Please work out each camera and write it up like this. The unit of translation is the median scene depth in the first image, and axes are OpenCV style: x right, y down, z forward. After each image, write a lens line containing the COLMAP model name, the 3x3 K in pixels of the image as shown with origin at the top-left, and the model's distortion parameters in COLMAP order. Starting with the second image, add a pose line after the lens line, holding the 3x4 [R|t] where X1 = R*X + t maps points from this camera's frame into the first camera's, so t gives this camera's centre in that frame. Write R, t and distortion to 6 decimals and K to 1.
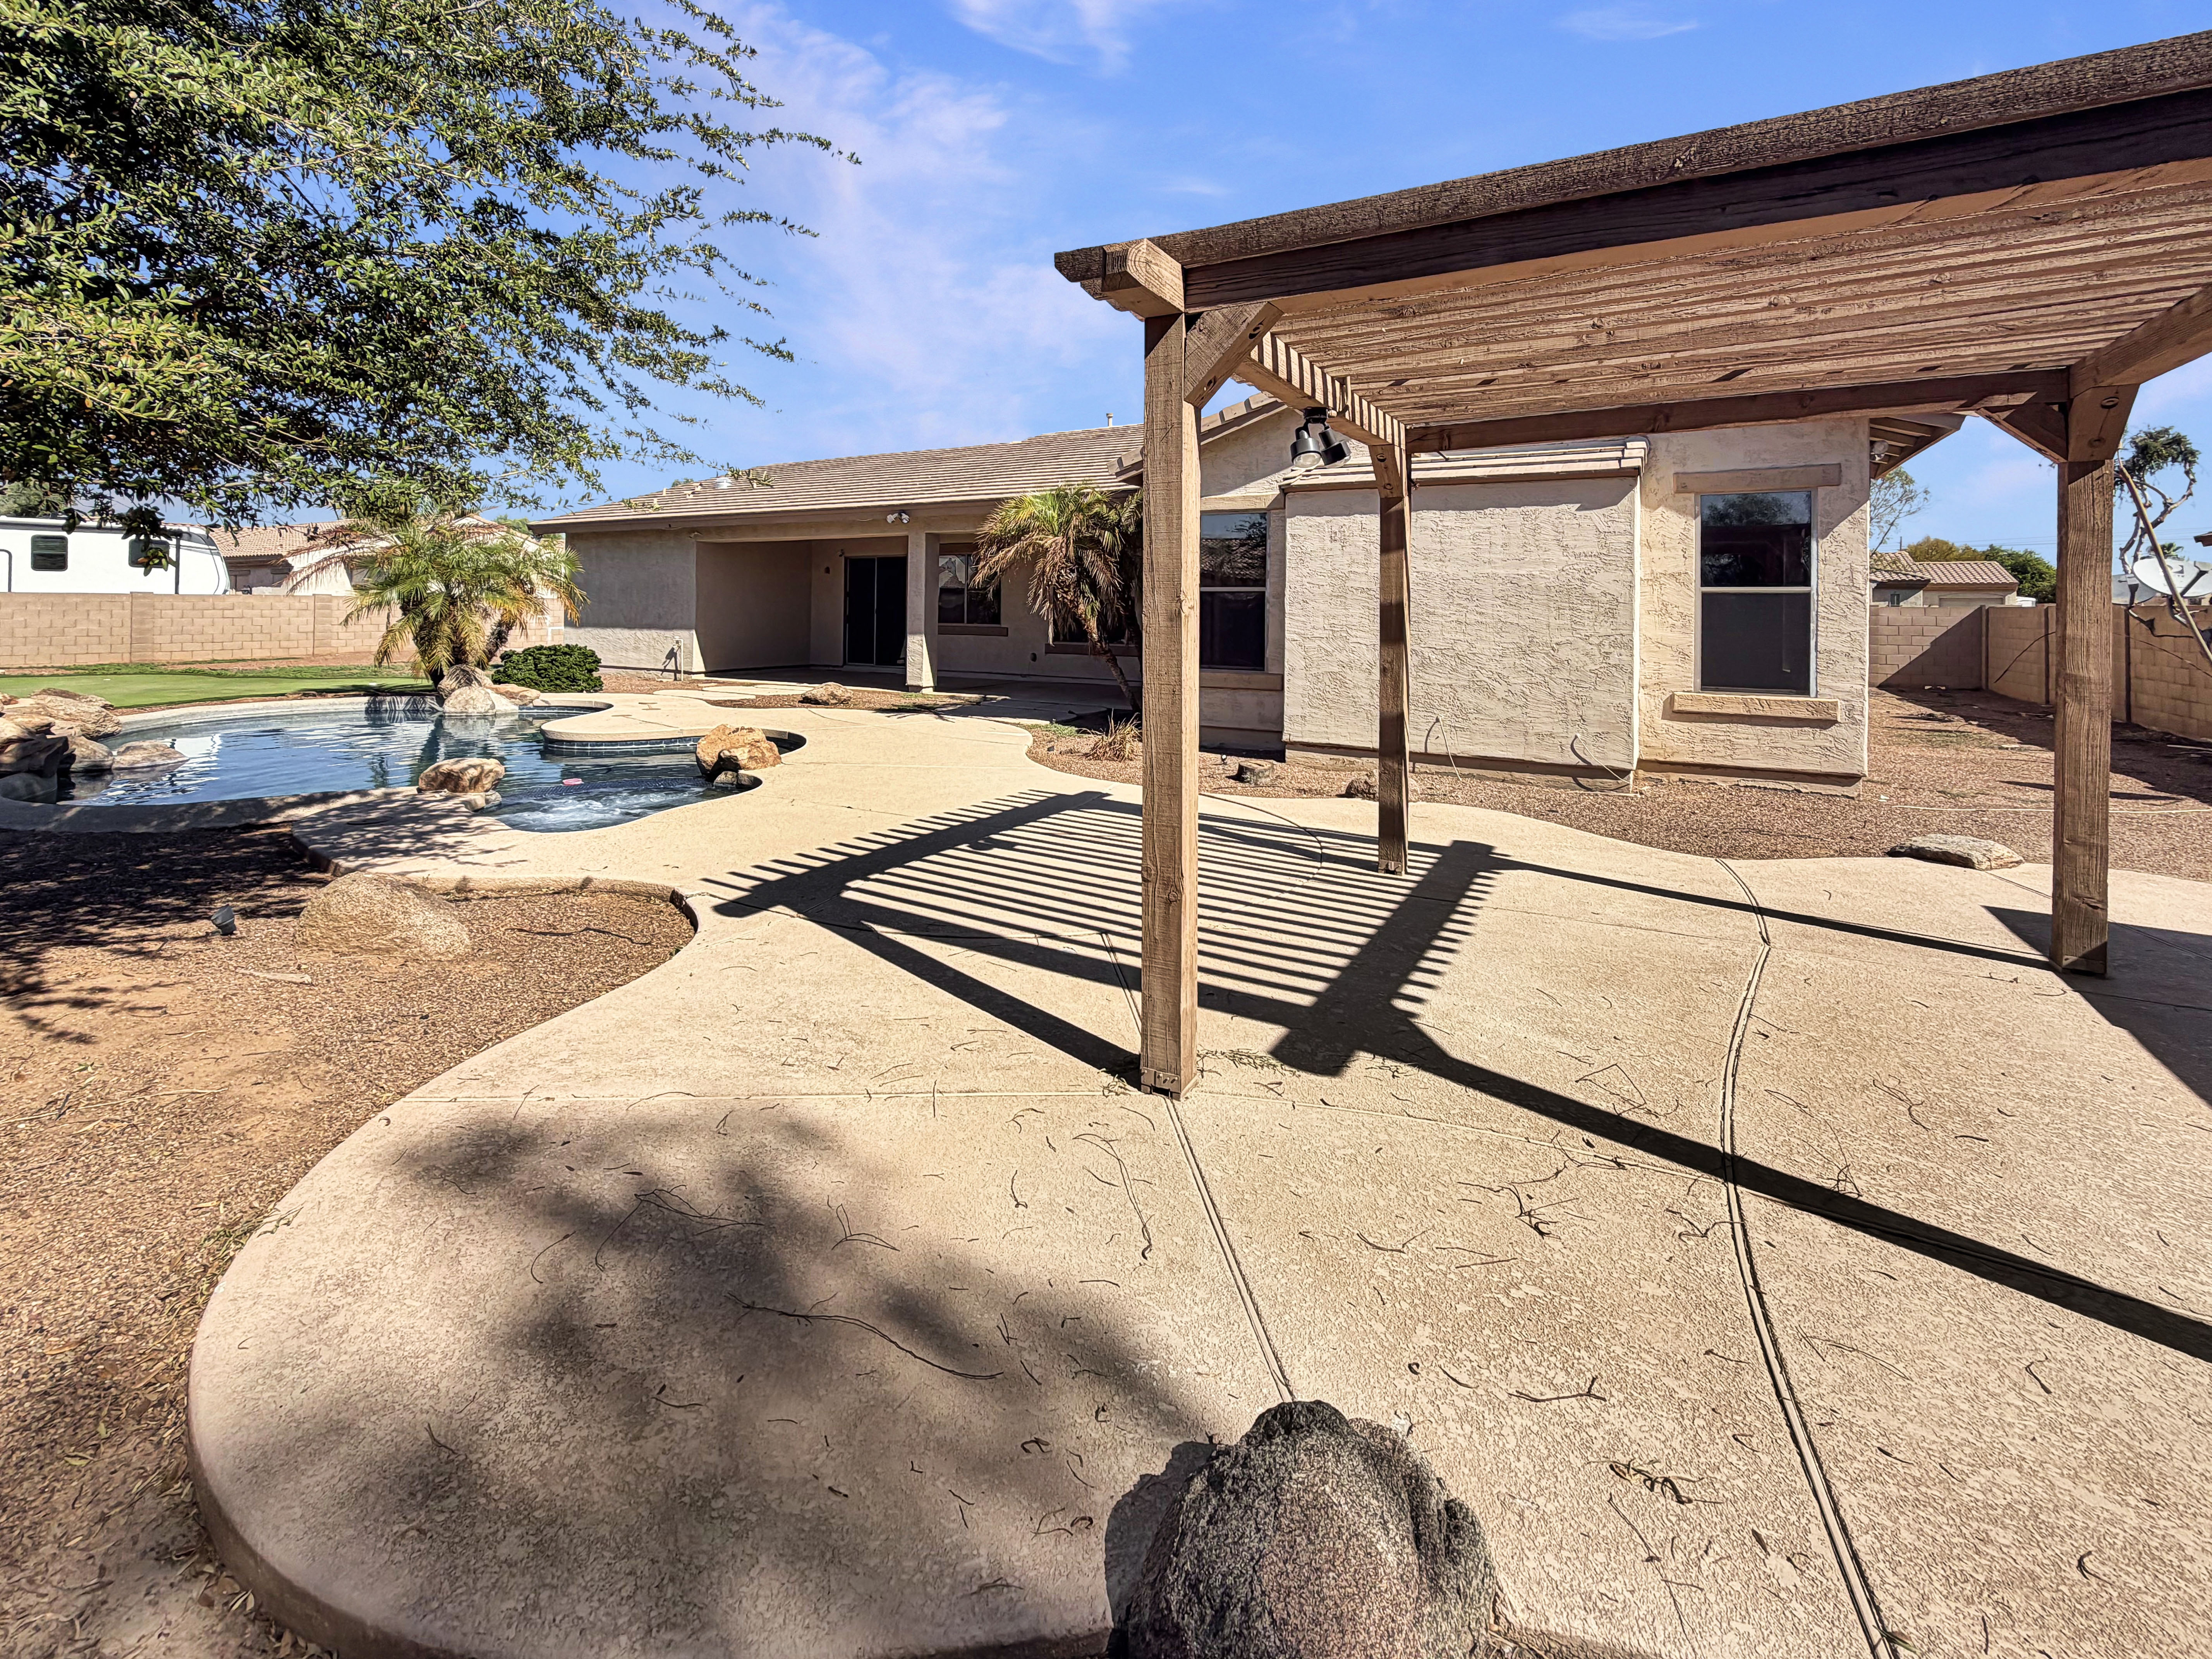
lens RADIAL K [[958.9, 0, 1106.5], [0, 958.9, 790.5], [0, 0, 1]] dist [-0.001169, -0.000038]
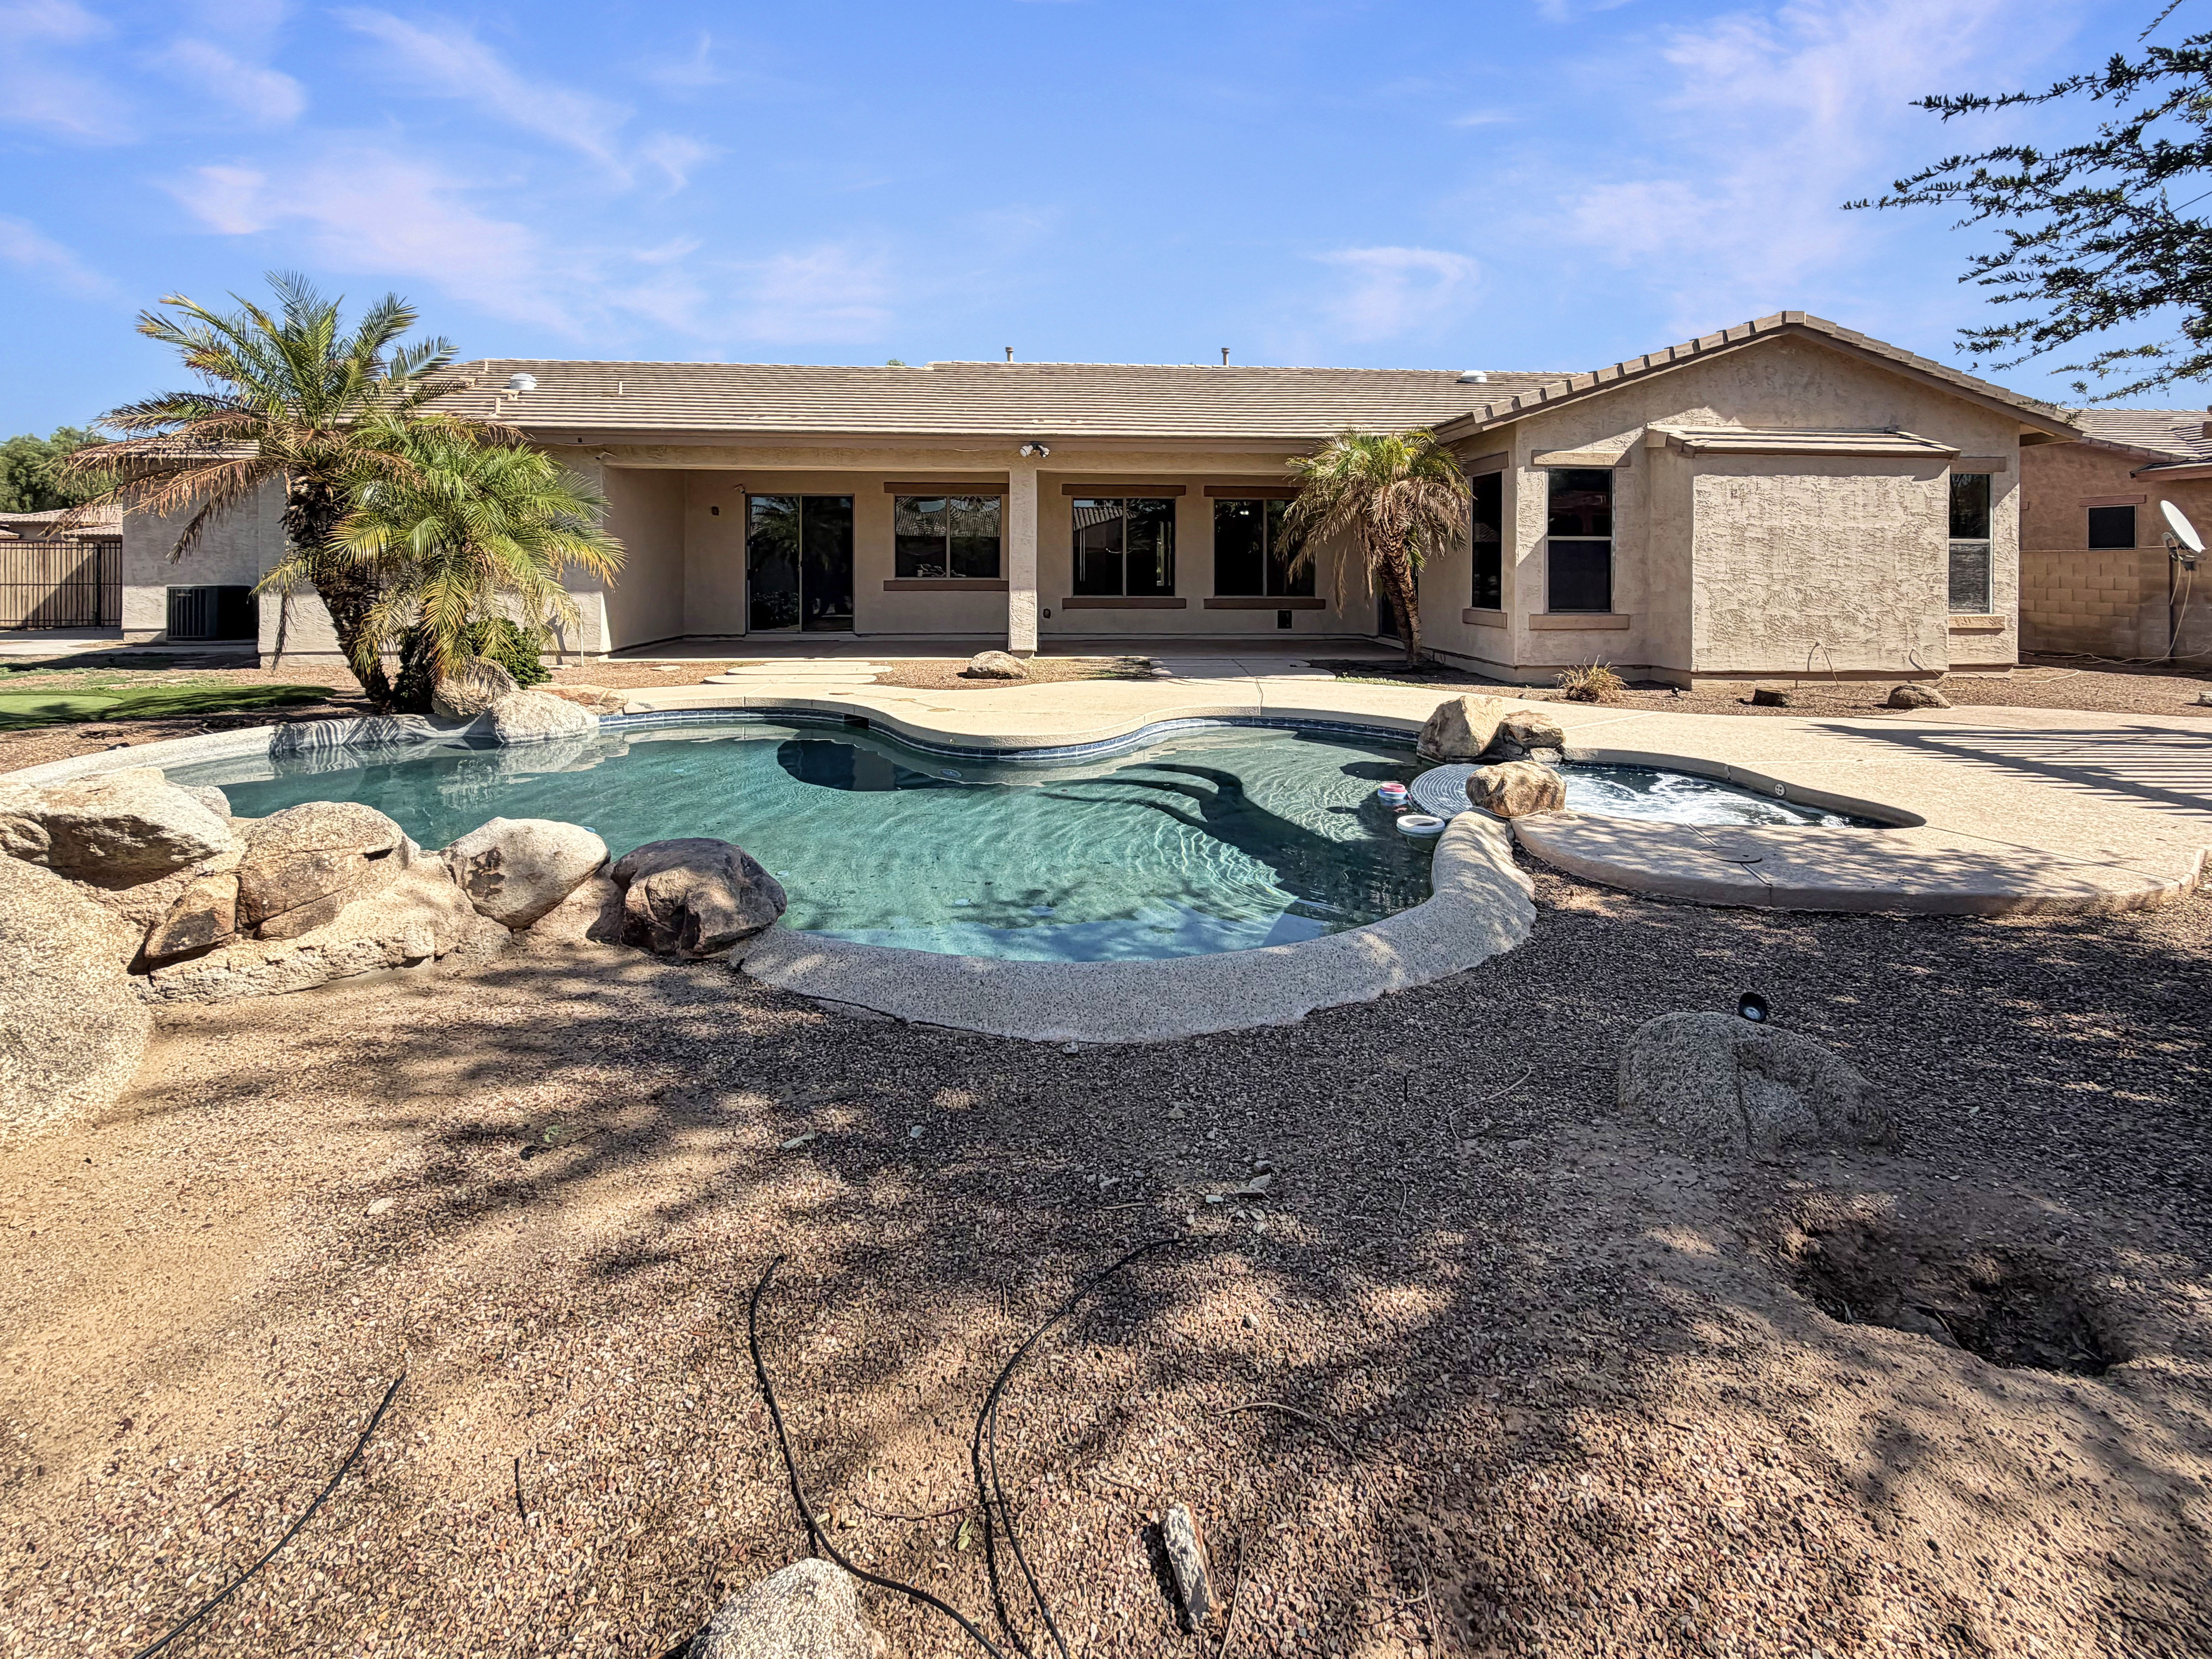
lens RADIAL K [[958.9, 0, 1106.5], [0, 958.9, 790.5], [0, 0, 1]] dist [-0.001169, -0.000038]
pose [[0.833524, -0.137681, 0.535052, -0.942647], [0.109836, 0.990415, 0.083749, -0.076275], [-0.541455, -0.011039, 0.840657, 0.370312]]
